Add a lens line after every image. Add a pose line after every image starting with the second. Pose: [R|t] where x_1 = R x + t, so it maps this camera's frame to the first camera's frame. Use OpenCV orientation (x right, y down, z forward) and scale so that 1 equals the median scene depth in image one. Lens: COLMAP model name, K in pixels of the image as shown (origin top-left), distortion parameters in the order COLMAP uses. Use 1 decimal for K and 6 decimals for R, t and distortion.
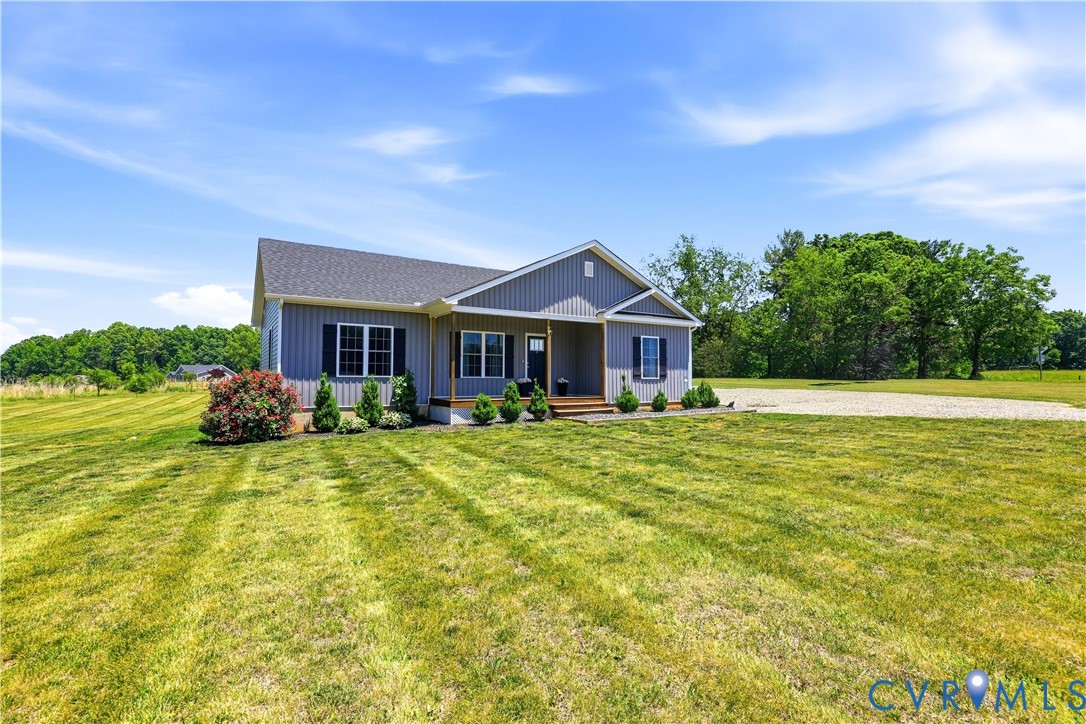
lens RADIAL K [[511.3, 0, 543.5], [0, 511.3, 355.4], [0, 0, 1]] dist [-0.002477, 0.001813]
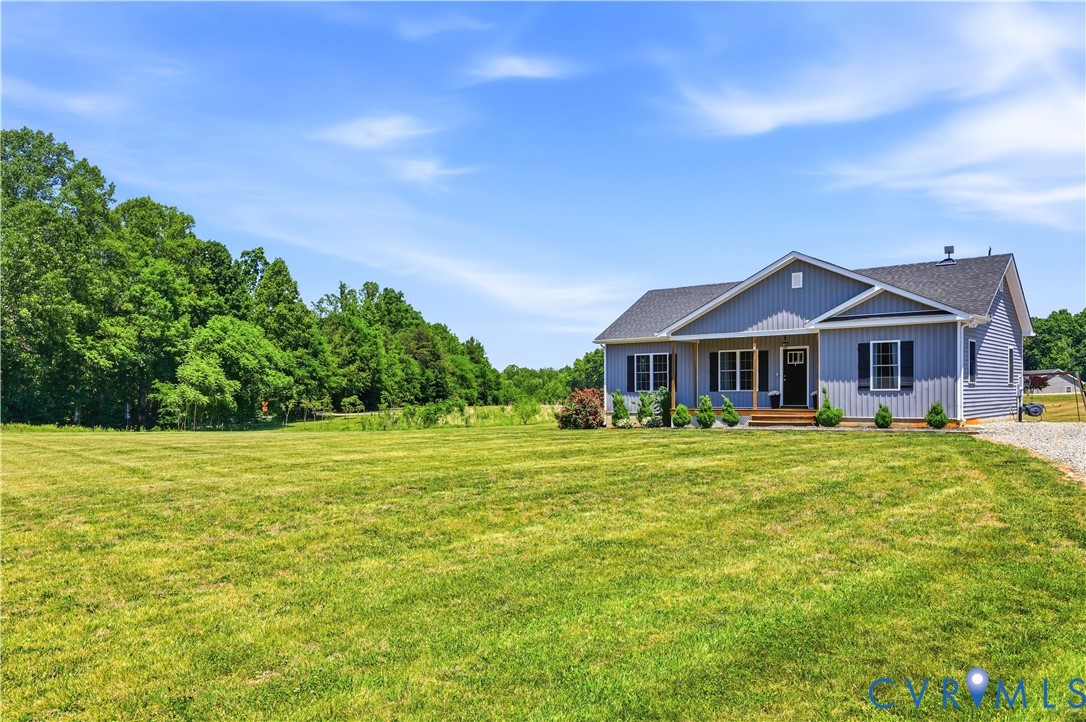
lens RADIAL K [[811.7, 0, 540.1], [0, 811.7, 399.3], [0, 0, 1]] dist [0.000709, 0.005733]
pose [[0.300075, 0.003629, -0.953909, 1.421885], [0.052552, 0.998411, 0.020329, 0.002392], [0.952467, -0.056230, 0.299408, 0.049252]]
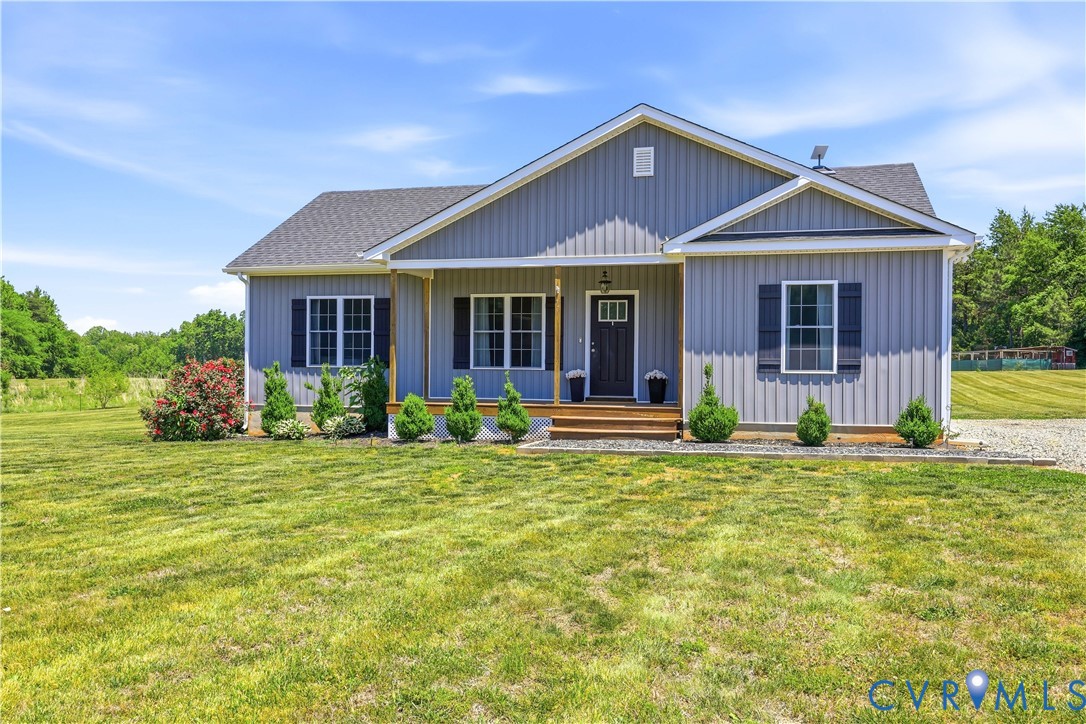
lens RADIAL K [[858.5, 0, 539.9], [0, 858.5, 371.2], [0, 0, 1]] dist [0.010470, -0.008035]
pose [[0.676526, 0.009293, -0.736360, 0.657991], [0.028728, 0.998826, 0.038999, 0.006863], [0.735858, -0.047538, 0.675465, 0.321408]]
